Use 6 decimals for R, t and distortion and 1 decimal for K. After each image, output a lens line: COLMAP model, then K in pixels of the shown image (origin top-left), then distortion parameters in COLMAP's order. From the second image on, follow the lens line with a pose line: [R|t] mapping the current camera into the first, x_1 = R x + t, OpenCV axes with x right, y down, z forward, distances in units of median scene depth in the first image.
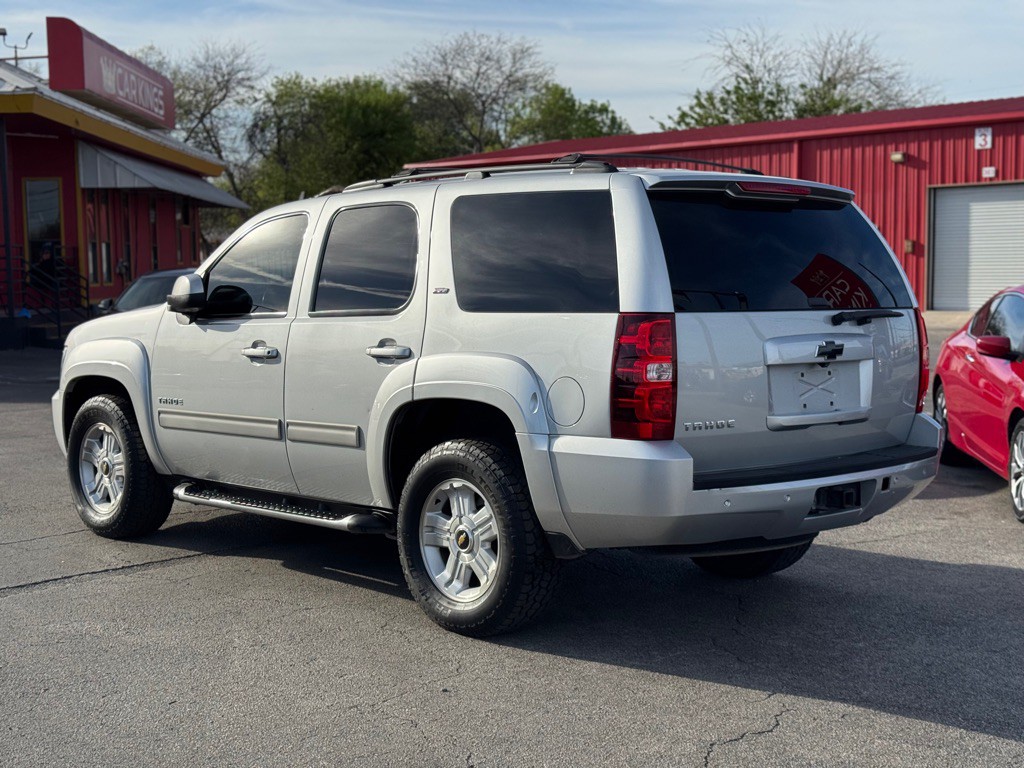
lens RADIAL K [[1444.6, 0, 509.5], [0, 1444.6, 381.4], [0, 0, 1]] dist [0.114337, 0.000000]
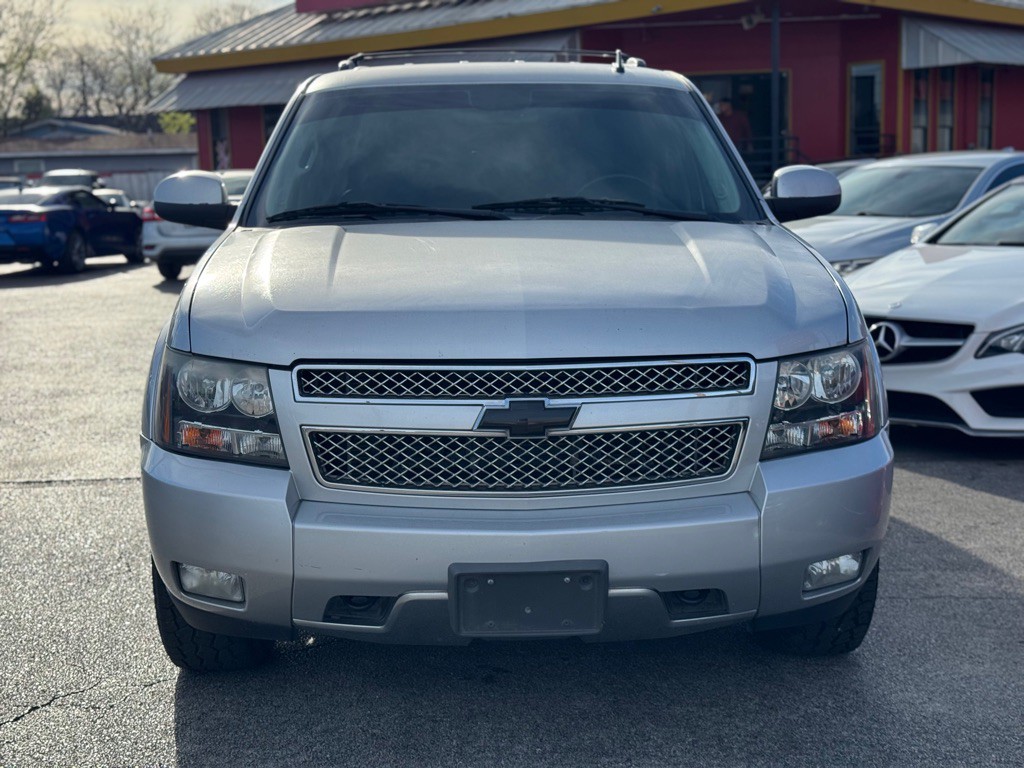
lens RADIAL K [[1444.6, 0, 510.8], [0, 1444.6, 383.6], [0, 0, 1]] dist [0.114337, 0.000000]
pose [[0.744084, 0.080354, -0.663236, 0.078562], [-0.028399, 0.995648, 0.088766, -0.004165], [0.667482, -0.047214, 0.743127, 0.064033]]
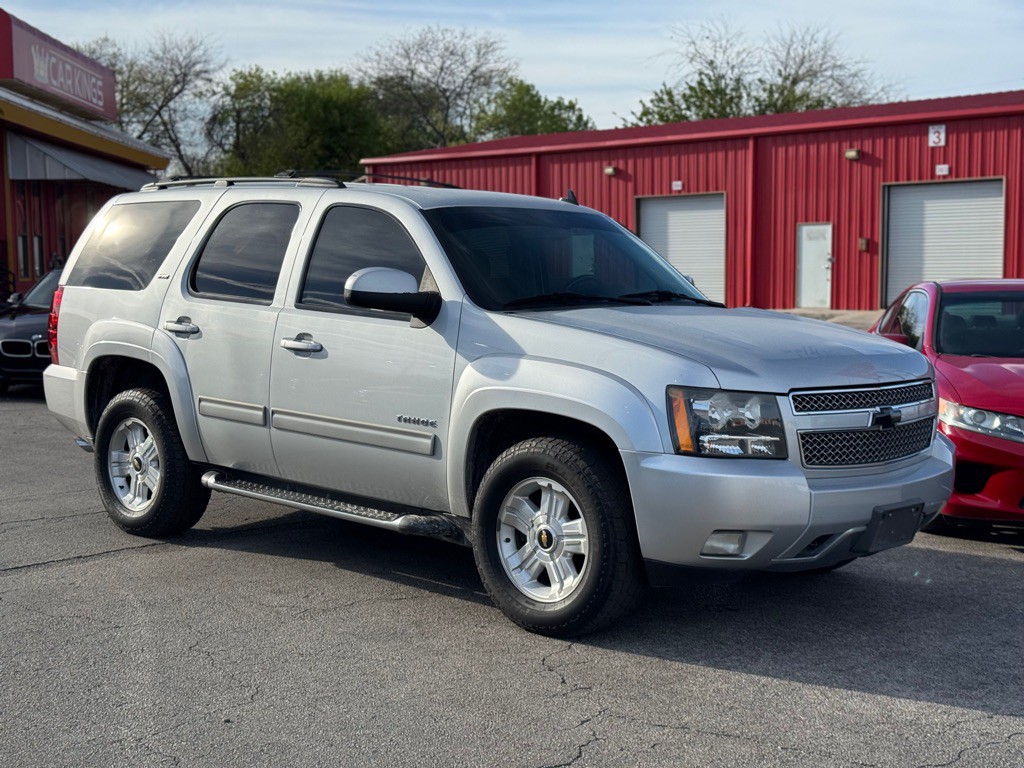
lens RADIAL K [[1444.6, 0, 516.5], [0, 1444.6, 380.2], [0, 0, 1]] dist [0.114337, 0.000000]
pose [[0.999833, 0.002046, 0.018175, 0.013302], [-0.002063, 0.999997, 0.000920, -0.000254], [-0.018173, -0.000957, 0.999834, 0.008889]]
